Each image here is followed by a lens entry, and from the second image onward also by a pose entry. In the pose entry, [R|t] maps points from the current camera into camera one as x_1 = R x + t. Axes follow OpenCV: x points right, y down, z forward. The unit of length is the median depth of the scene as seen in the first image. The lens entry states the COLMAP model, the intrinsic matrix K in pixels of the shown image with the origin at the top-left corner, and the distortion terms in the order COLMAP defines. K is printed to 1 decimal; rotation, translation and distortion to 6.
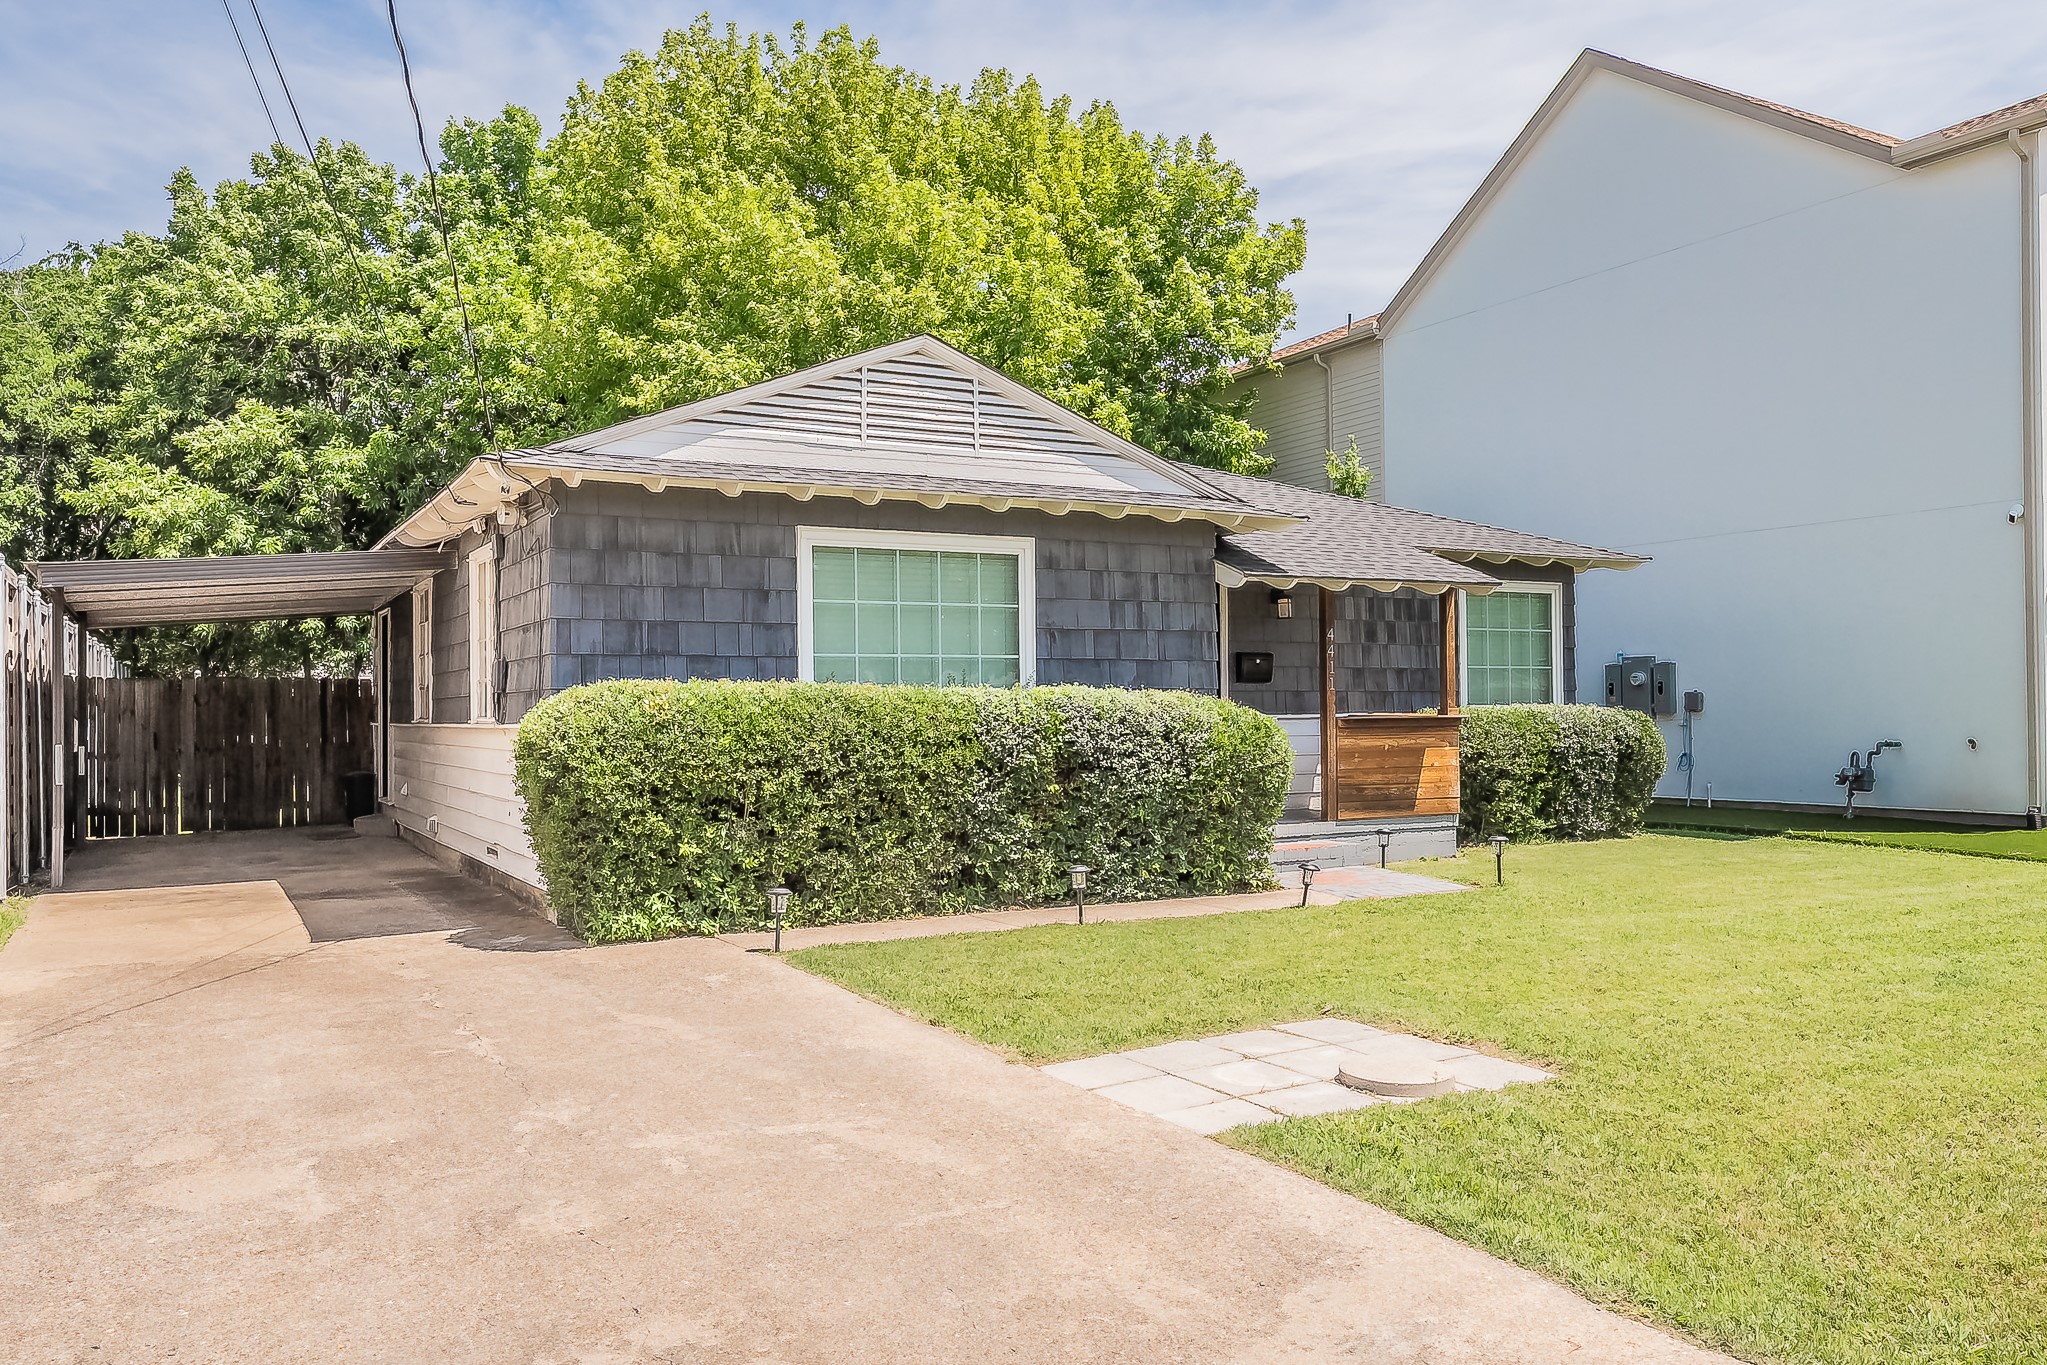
lens RADIAL K [[1493.1, 0, 1019.5], [0, 1493.1, 683.3], [0, 0, 1]] dist [0.002369, 0.001054]
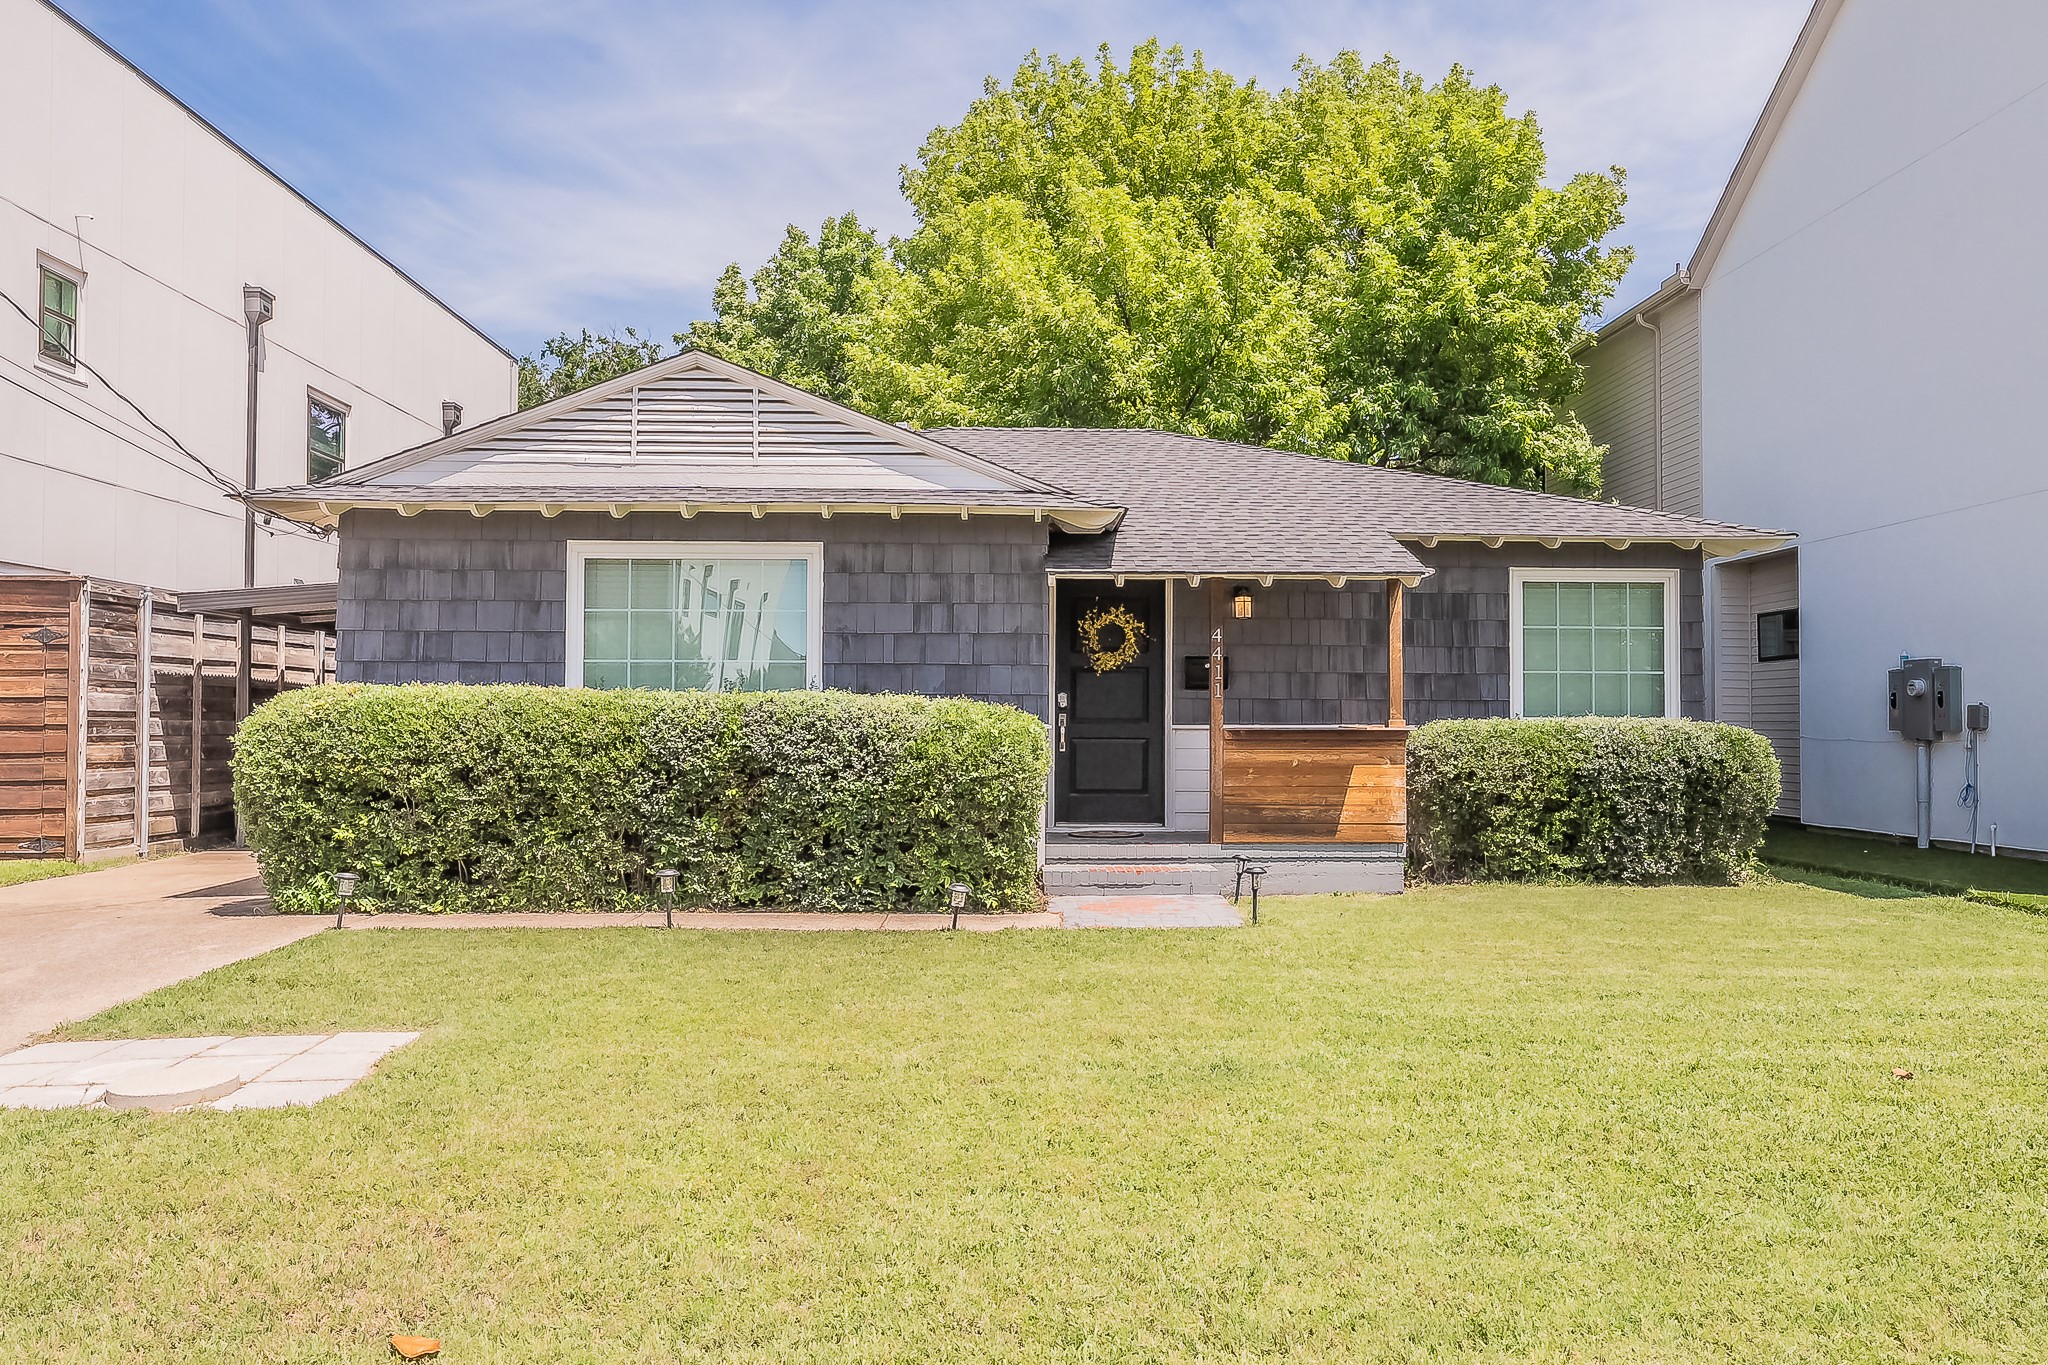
lens RADIAL K [[1421.7, 0, 1027.5], [0, 1421.7, 695.5], [0, 0, 1]] dist [0.012331, 0.000855]
pose [[0.898992, 0.004053, -0.437947, 0.555695], [-0.003836, 0.999992, 0.001380, 0.002932], [0.437949, 0.000439, 0.899000, 0.209585]]
